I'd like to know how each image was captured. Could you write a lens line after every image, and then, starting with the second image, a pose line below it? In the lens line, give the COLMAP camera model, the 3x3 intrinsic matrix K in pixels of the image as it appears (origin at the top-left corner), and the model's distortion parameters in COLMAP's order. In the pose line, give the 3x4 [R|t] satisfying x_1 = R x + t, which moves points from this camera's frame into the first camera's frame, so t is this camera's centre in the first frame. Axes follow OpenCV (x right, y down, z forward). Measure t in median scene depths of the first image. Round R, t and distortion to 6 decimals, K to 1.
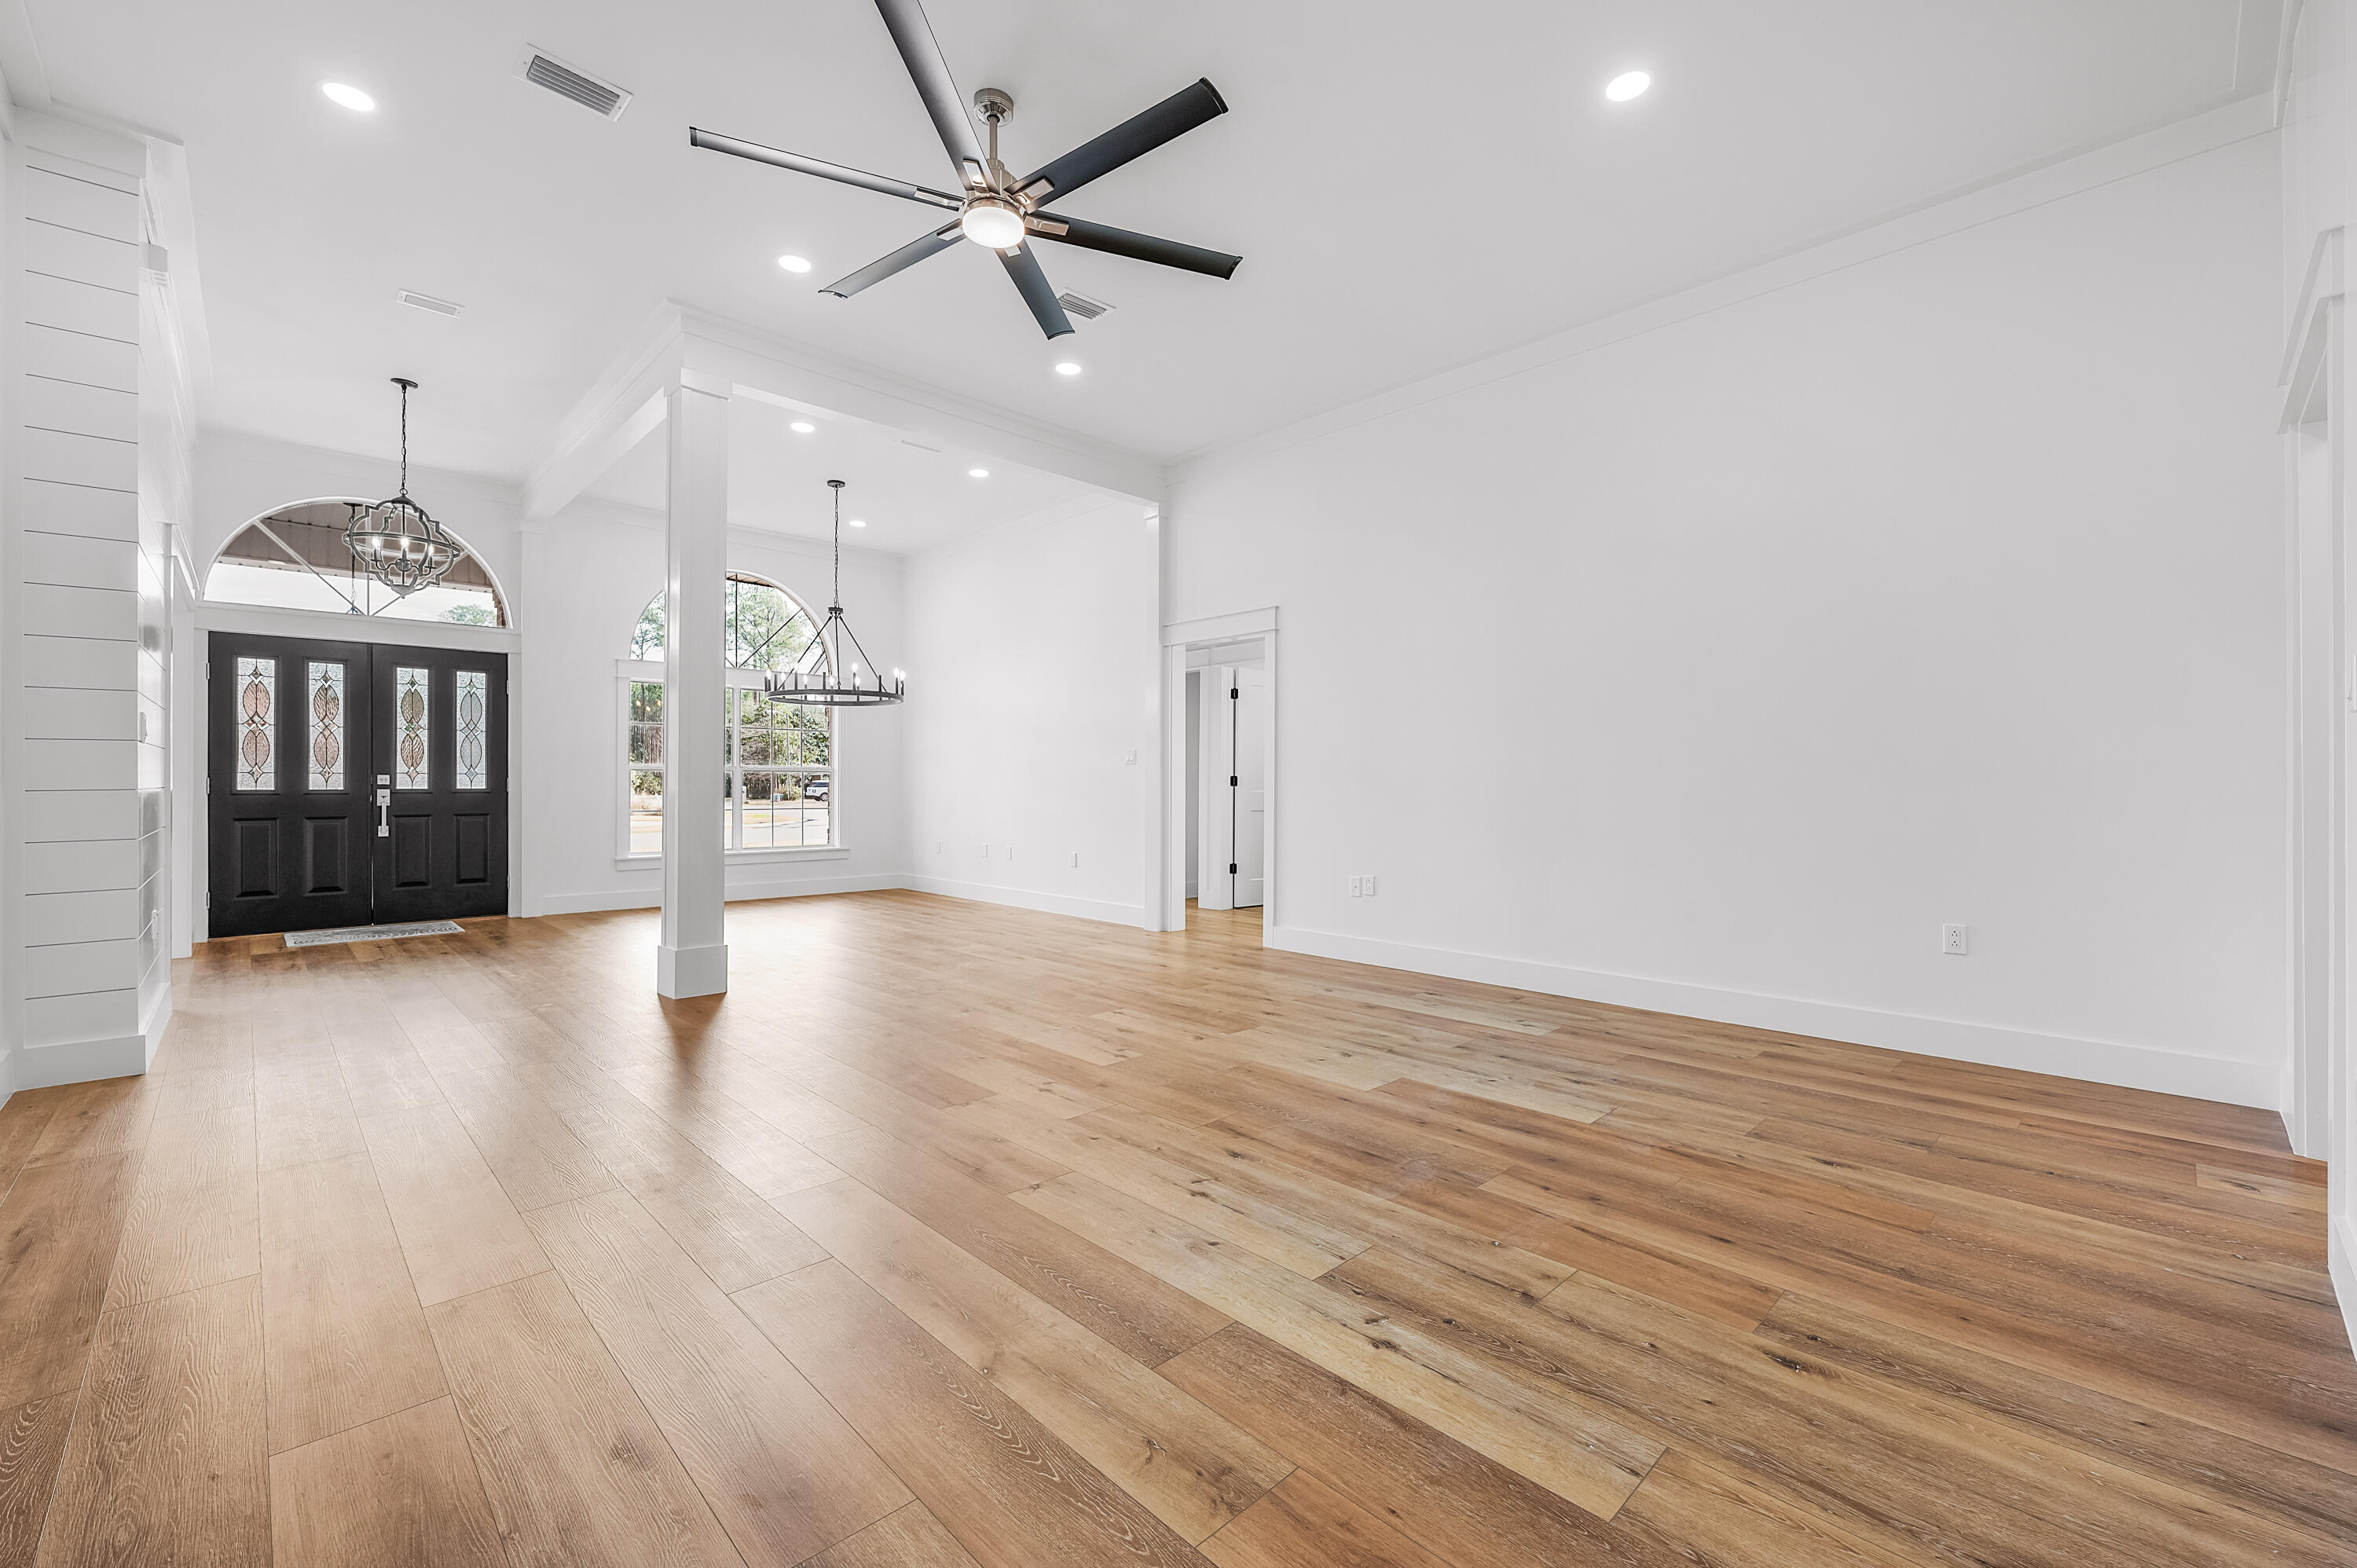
lens RADIAL K [[953.4, 0, 1201.8], [0, 953.4, 788.3], [0, 0, 1]] dist [0.001283, -0.001050]
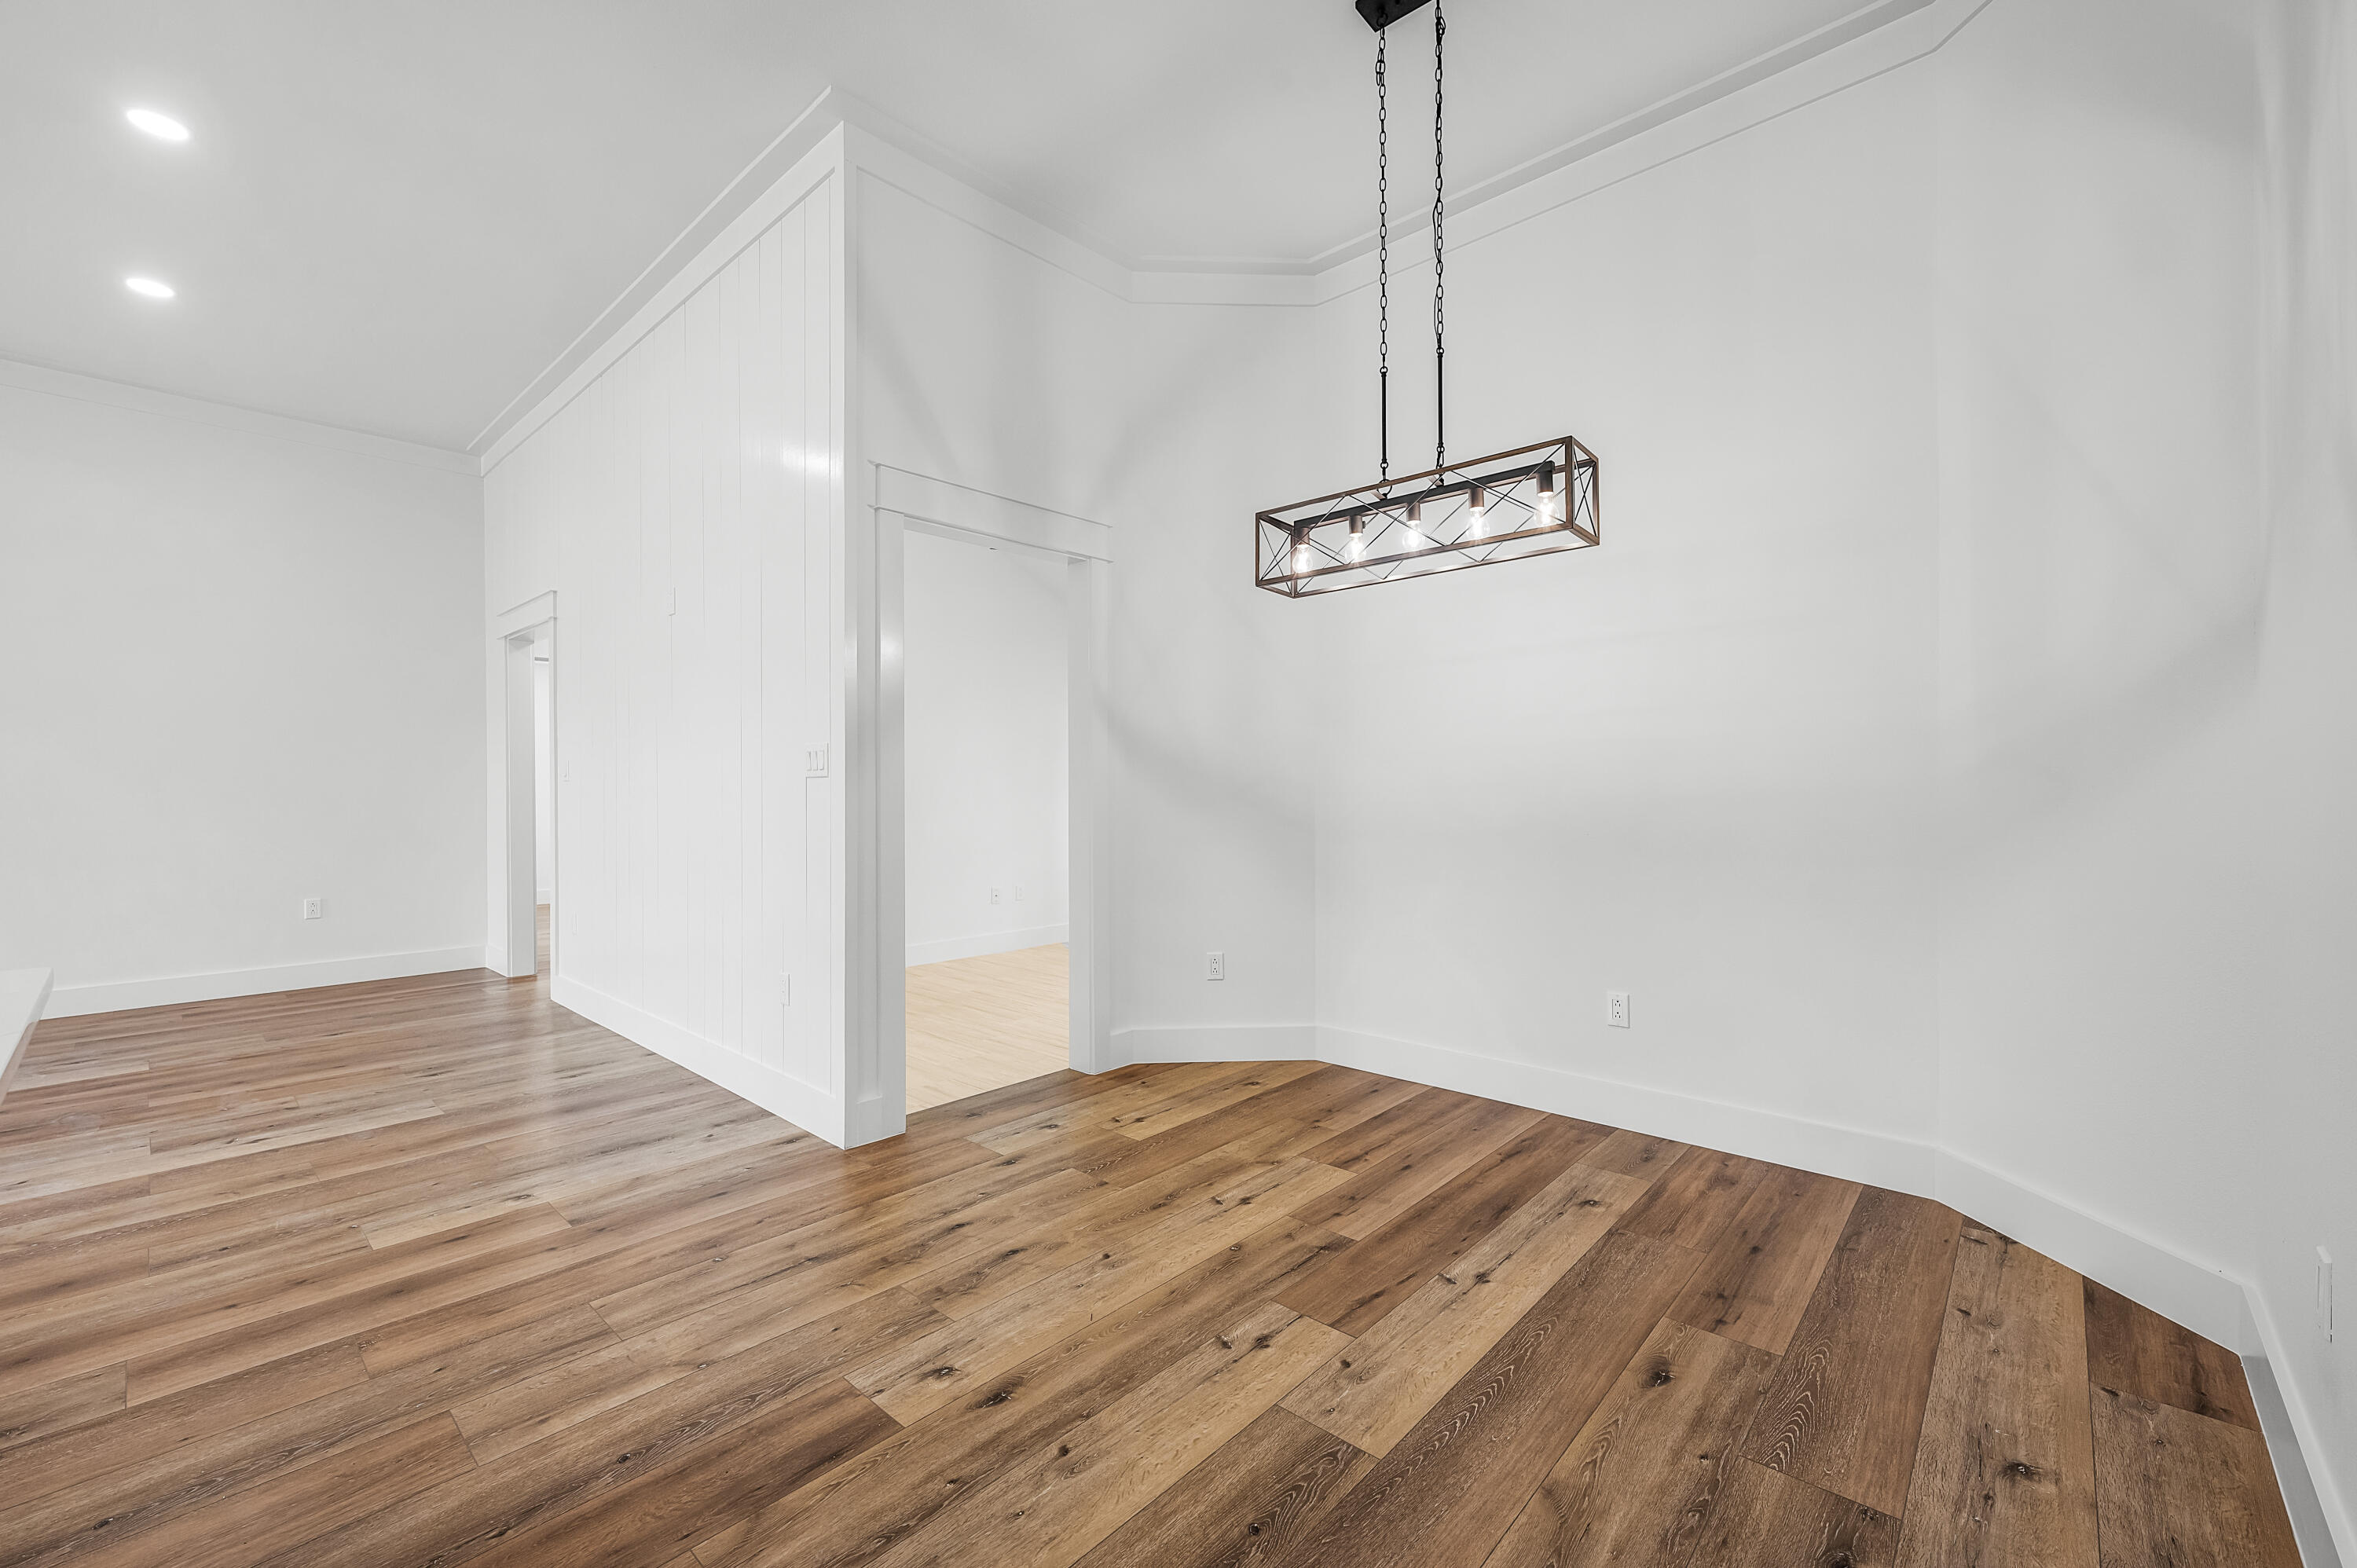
lens RADIAL K [[953.4, 0, 1181.9], [0, 953.4, 788.6], [0, 0, 1]] dist [0.001283, -0.001050]
pose [[-0.052665, -0.005260, 0.998598, -0.465864], [0.004149, 0.999976, 0.005486, -0.020405], [-0.998604, 0.004432, -0.052642, -0.174280]]
